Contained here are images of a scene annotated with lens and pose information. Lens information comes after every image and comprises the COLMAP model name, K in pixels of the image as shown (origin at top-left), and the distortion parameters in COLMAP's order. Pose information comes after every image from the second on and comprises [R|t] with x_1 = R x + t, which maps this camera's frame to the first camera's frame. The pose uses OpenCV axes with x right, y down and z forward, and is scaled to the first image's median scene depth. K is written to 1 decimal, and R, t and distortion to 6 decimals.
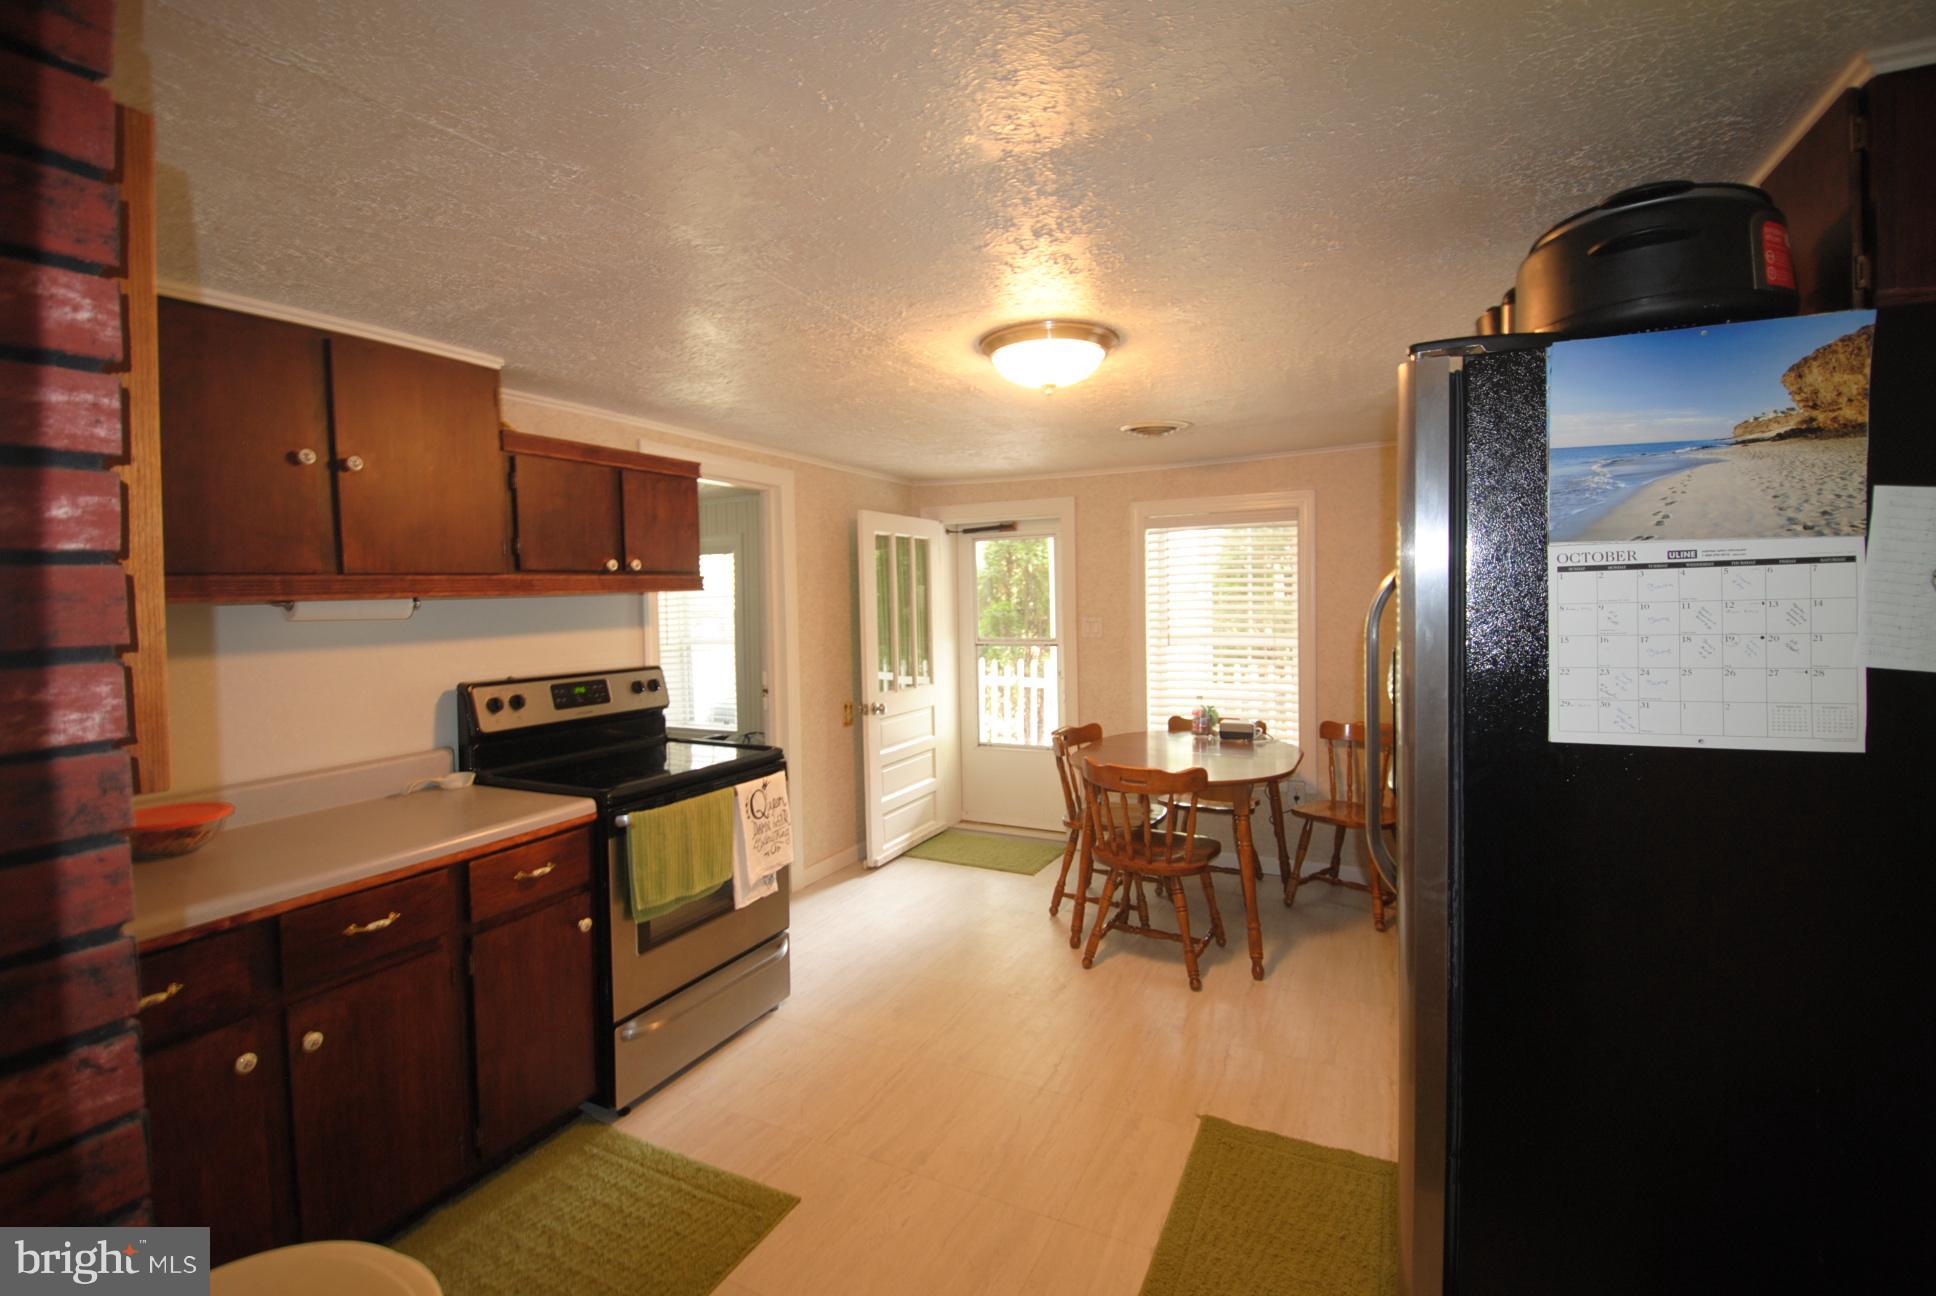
lens RADIAL K [[851.1, 0, 965.6], [0, 851.1, 639.3], [0, 0, 1]] dist [-0.005396, -0.001415]
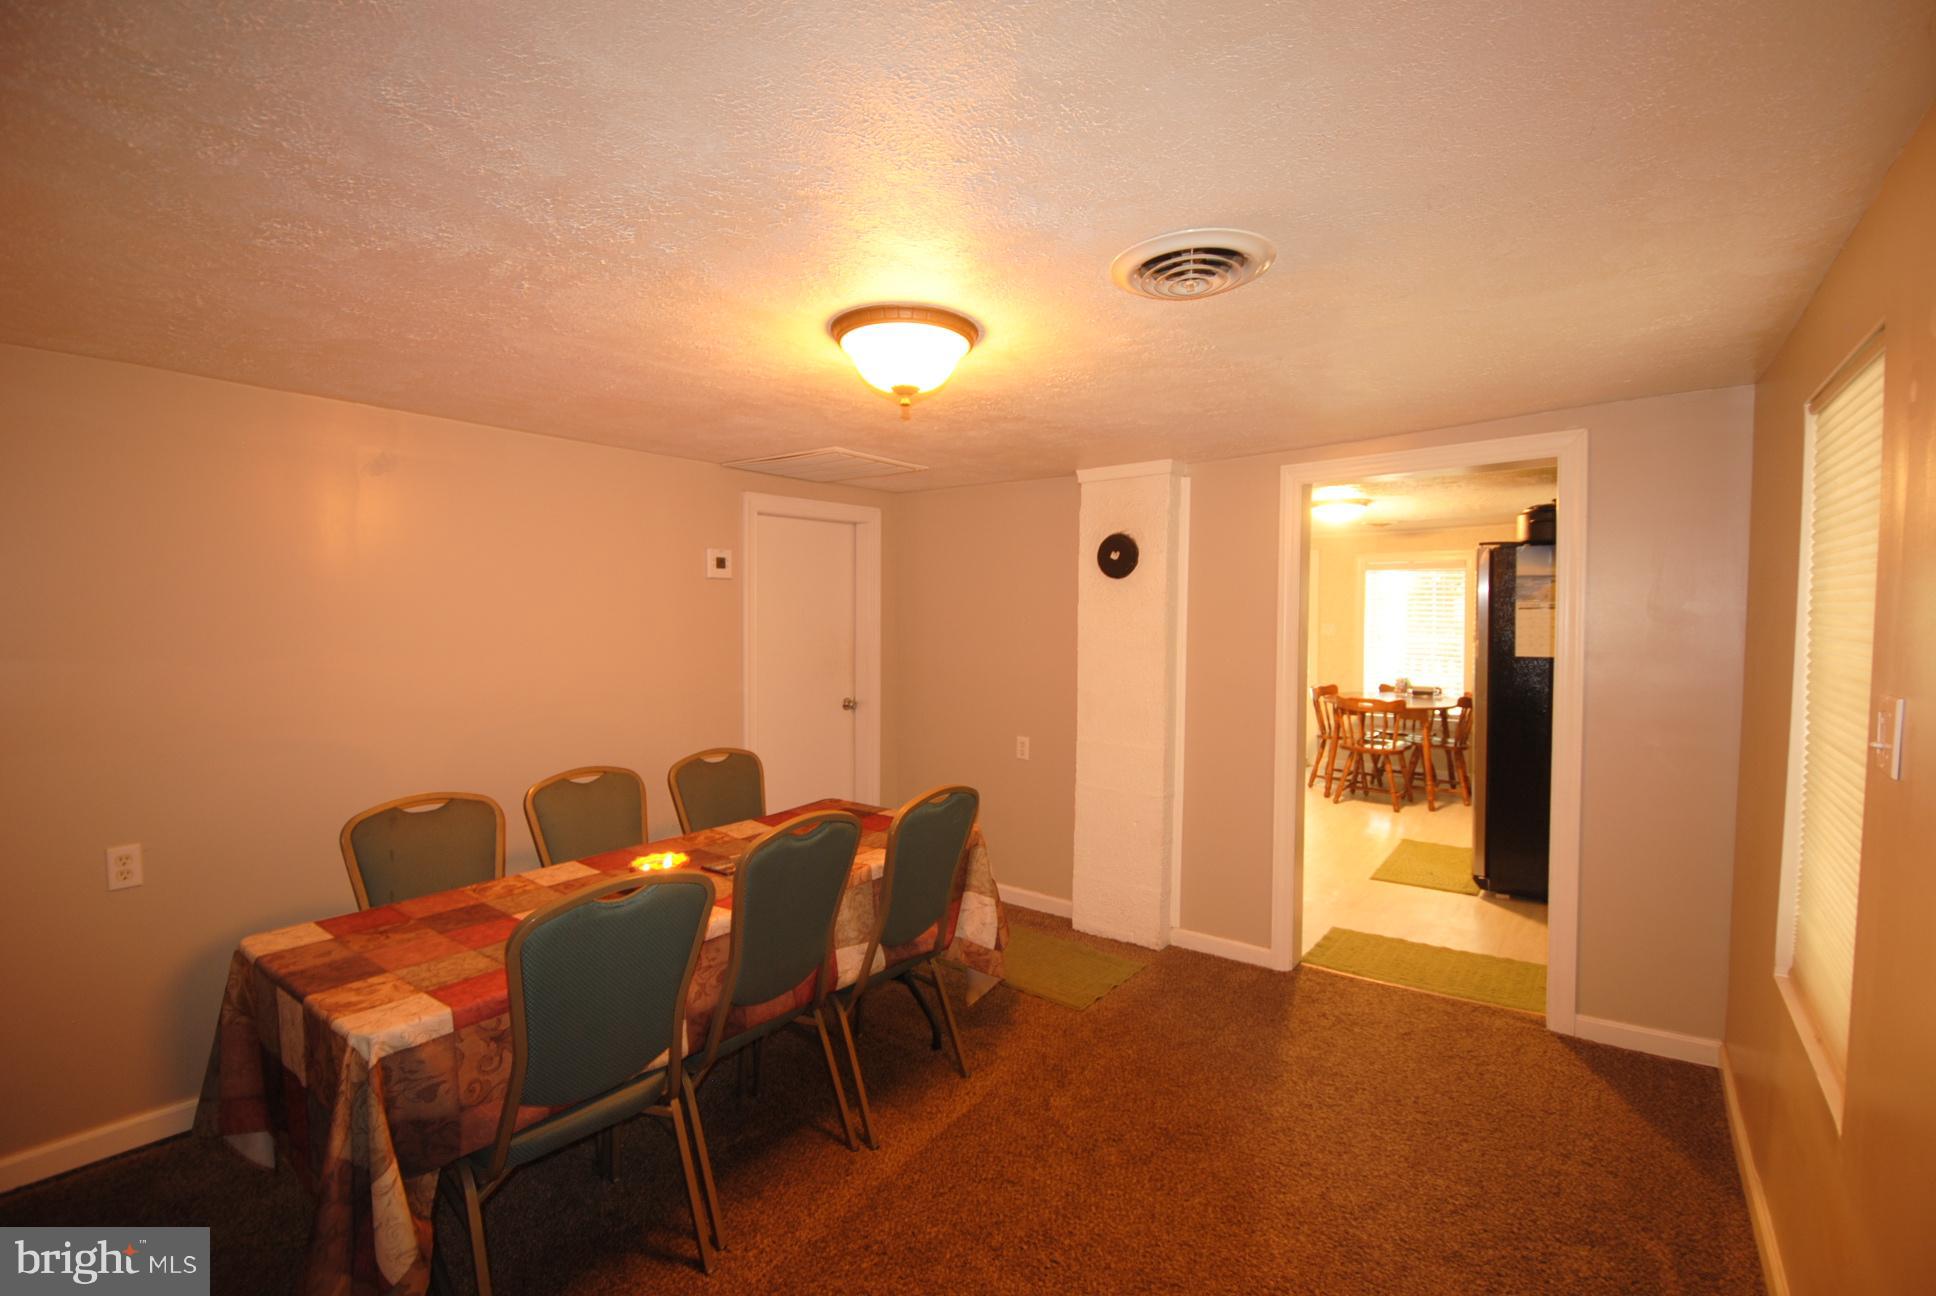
lens RADIAL K [[851.1, 0, 970.6], [0, 851.1, 650.2], [0, 0, 1]] dist [-0.005396, -0.001415]
pose [[0.982785, 0.027354, -0.182716, -0.279596], [-0.026896, 0.999626, 0.004982, 0.042025], [0.182784, 0.000019, 0.983153, -0.893866]]
